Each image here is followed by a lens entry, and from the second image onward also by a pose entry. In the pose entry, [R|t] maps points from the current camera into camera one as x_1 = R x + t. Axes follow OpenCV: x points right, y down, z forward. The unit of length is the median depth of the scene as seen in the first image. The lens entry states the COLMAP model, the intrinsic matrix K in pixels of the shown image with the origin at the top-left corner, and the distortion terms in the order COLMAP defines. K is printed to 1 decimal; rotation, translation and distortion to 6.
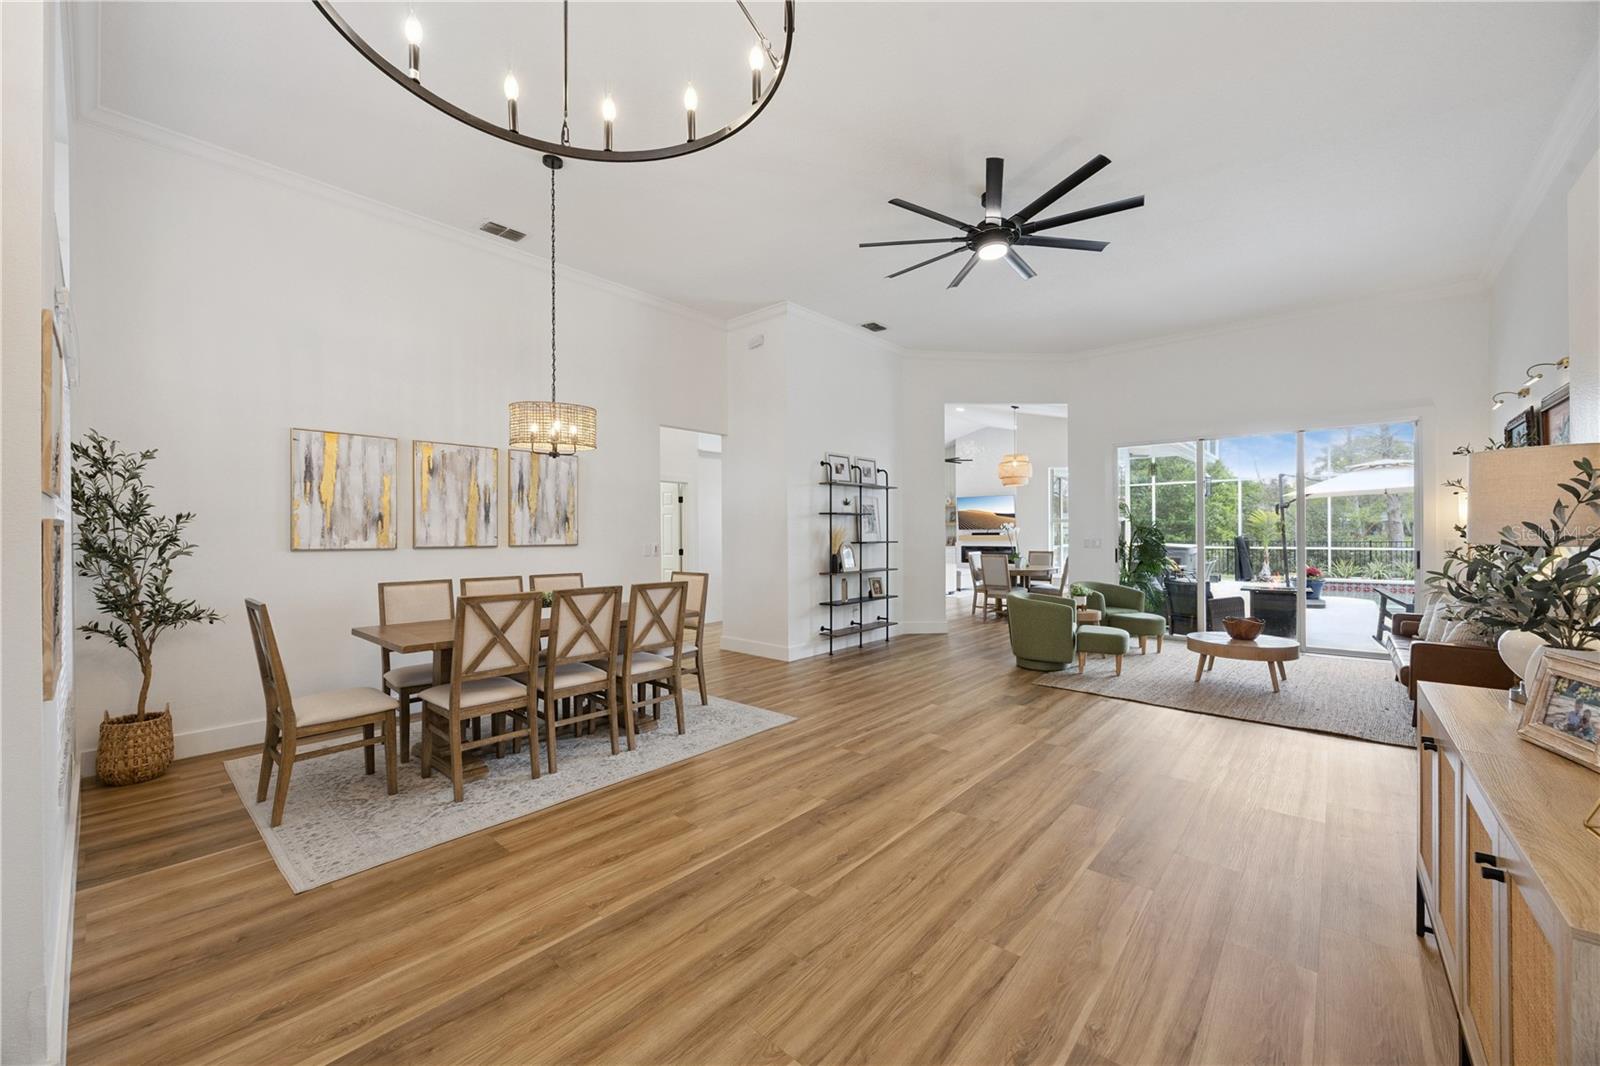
lens RADIAL K [[610.6, 0, 803.0], [0, 610.6, 535.9], [0, 0, 1]] dist [-0.002804, -0.000276]
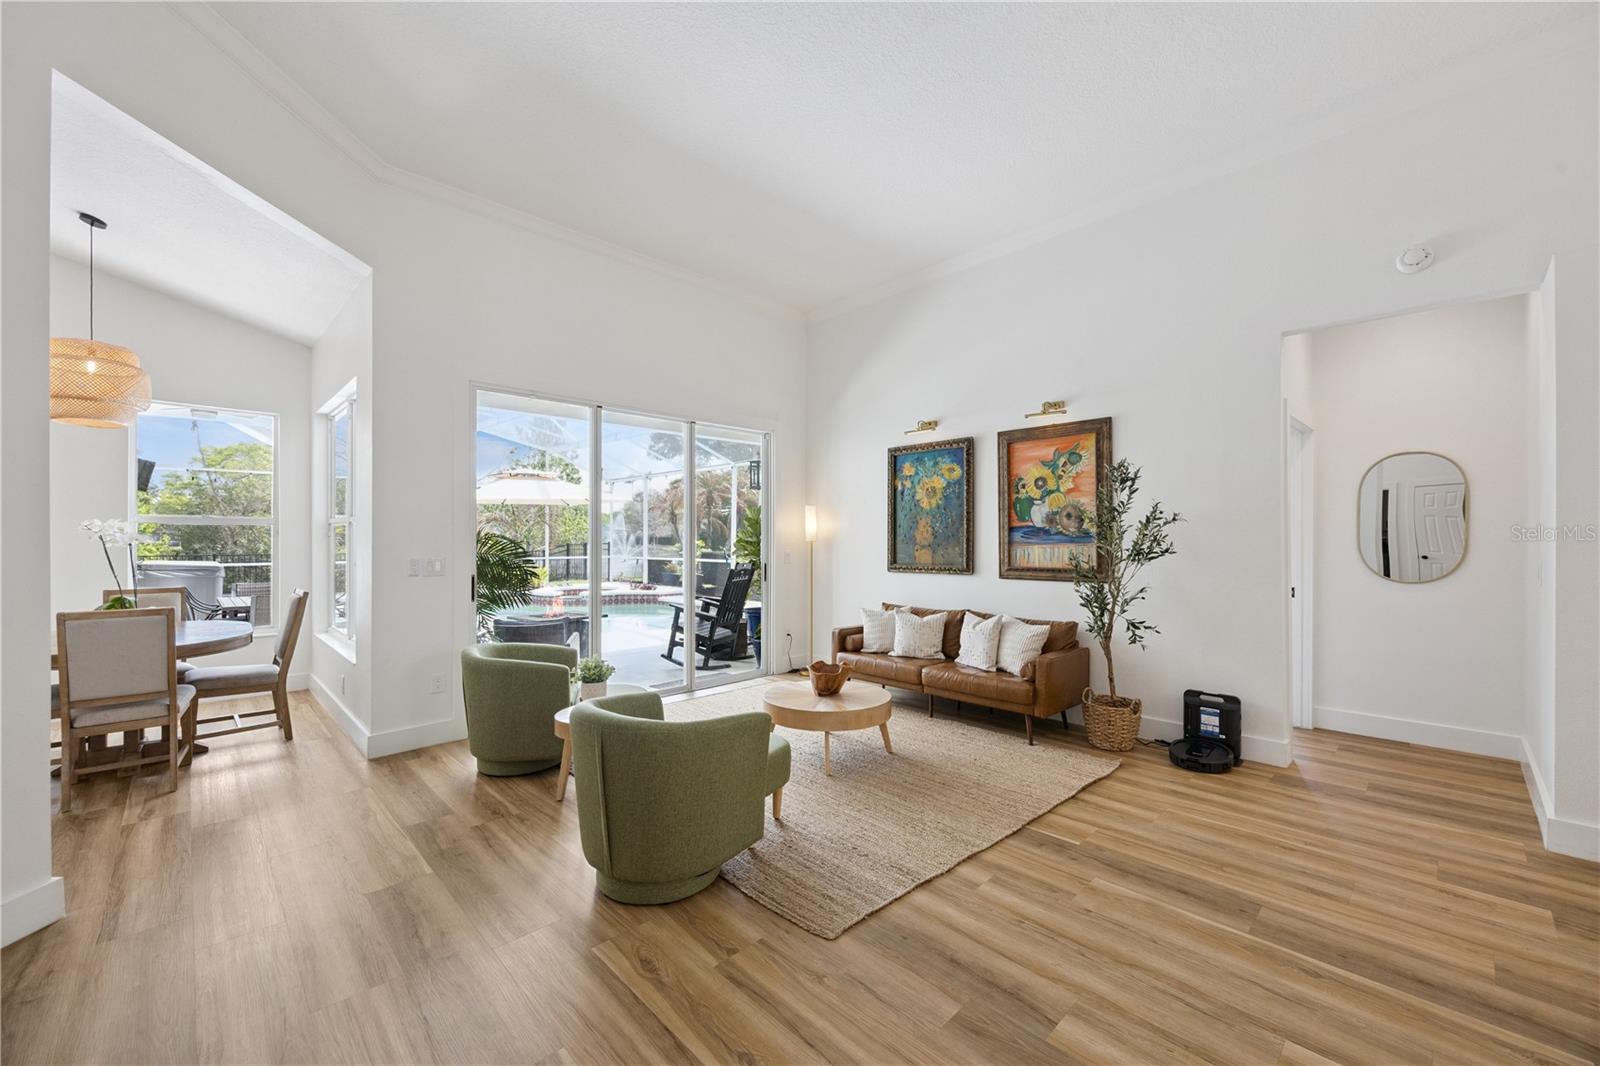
lens RADIAL K [[624.2, 0, 805.8], [0, 624.2, 537.6], [0, 0, 1]] dist [0.000866, 0.000162]
pose [[0.085078, 0.010170, 0.996322, -0.032657], [0.006324, 0.999922, -0.010747, -0.010296], [-0.996354, 0.007215, 0.085007, 1.292836]]
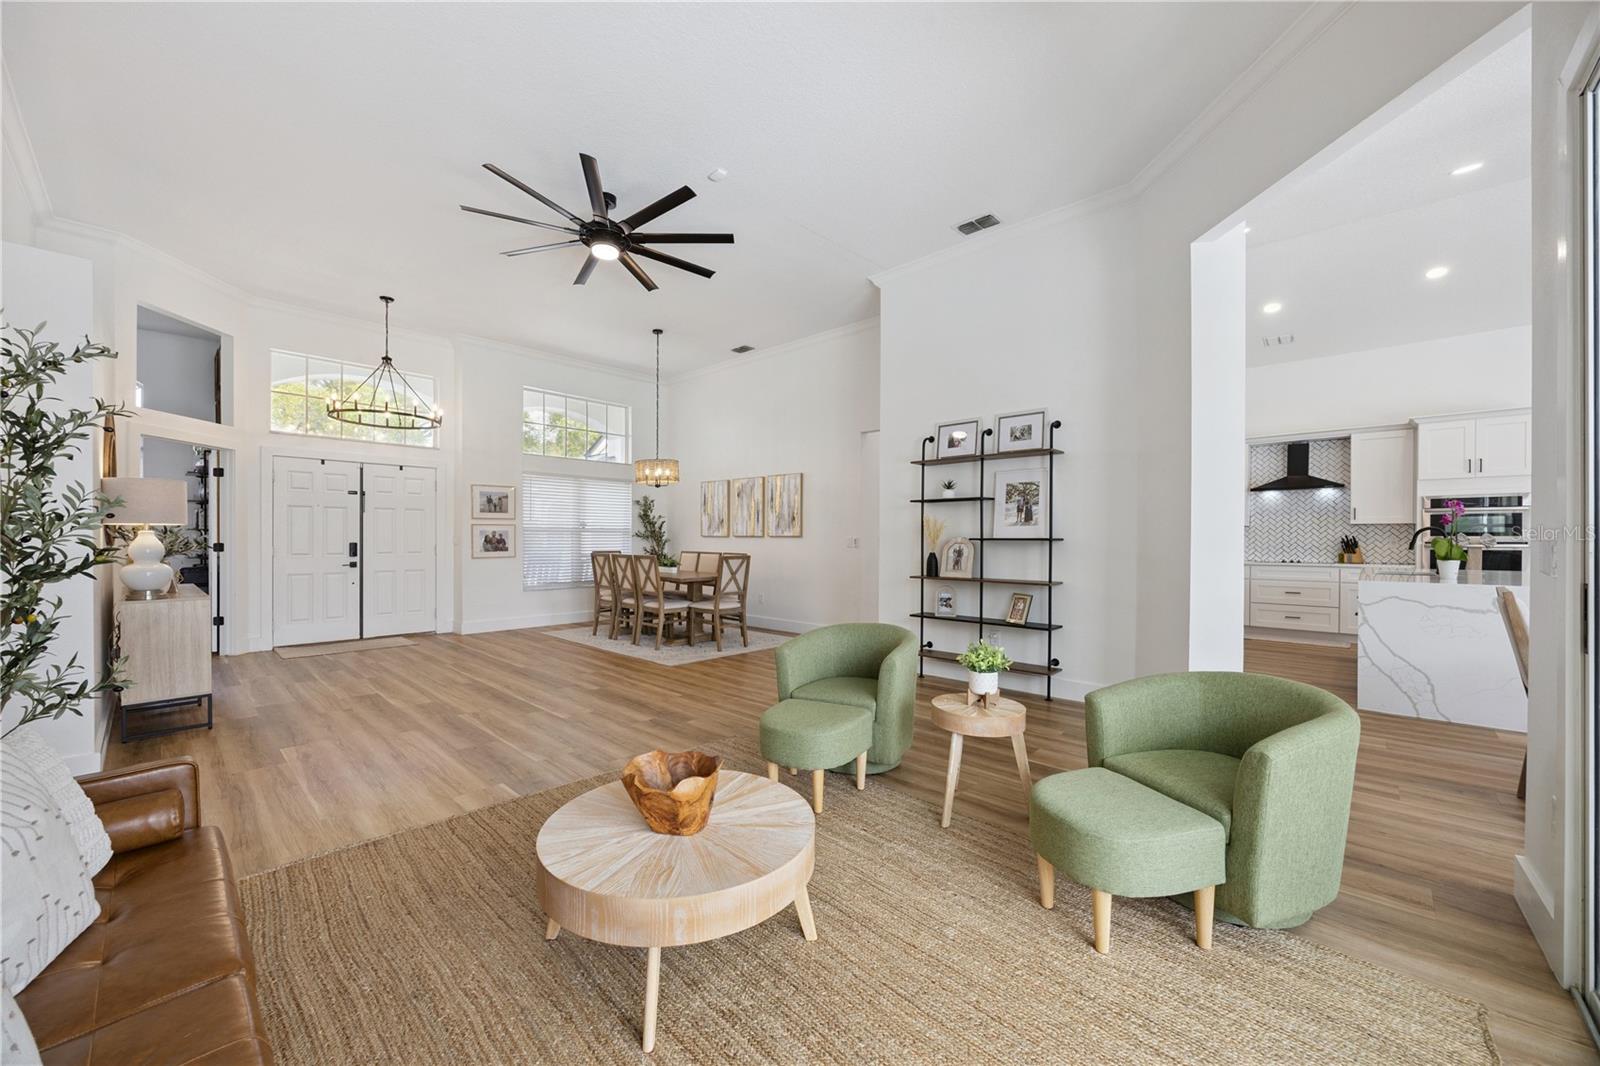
lens RADIAL K [[615.3, 0, 803.5], [0, 615.3, 542.0], [0, 0, 1]] dist [0.001633, 0.000055]
pose [[-0.037872, 0.012954, -0.999199, 1.420817], [-0.008237, 0.999878, 0.013275, 0.011611], [0.999249, 0.008733, -0.037760, 1.450668]]
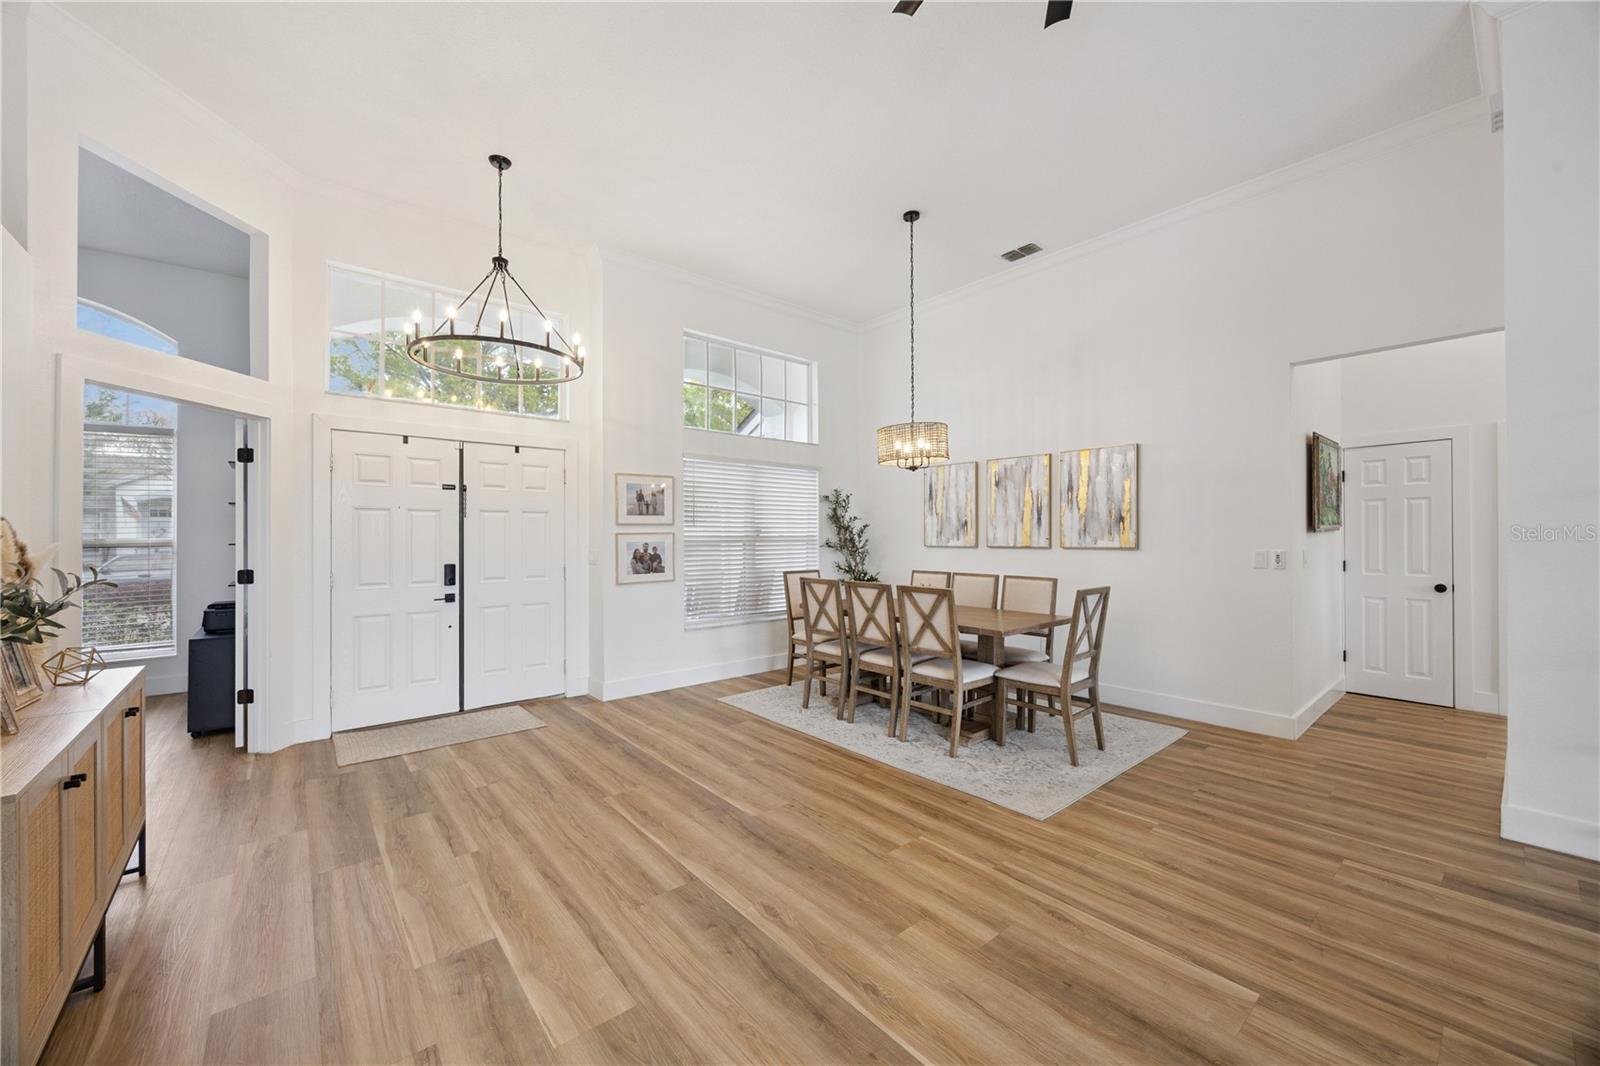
lens RADIAL K [[610.6, 0, 803.0], [0, 610.6, 535.9], [0, 0, 1]] dist [-0.002804, -0.000276]
pose [[-0.150309, 0.004138, -0.988630, 0.732017], [0.001127, 0.999991, 0.004015, -0.009012], [0.988638, -0.000511, -0.150313, 0.917281]]
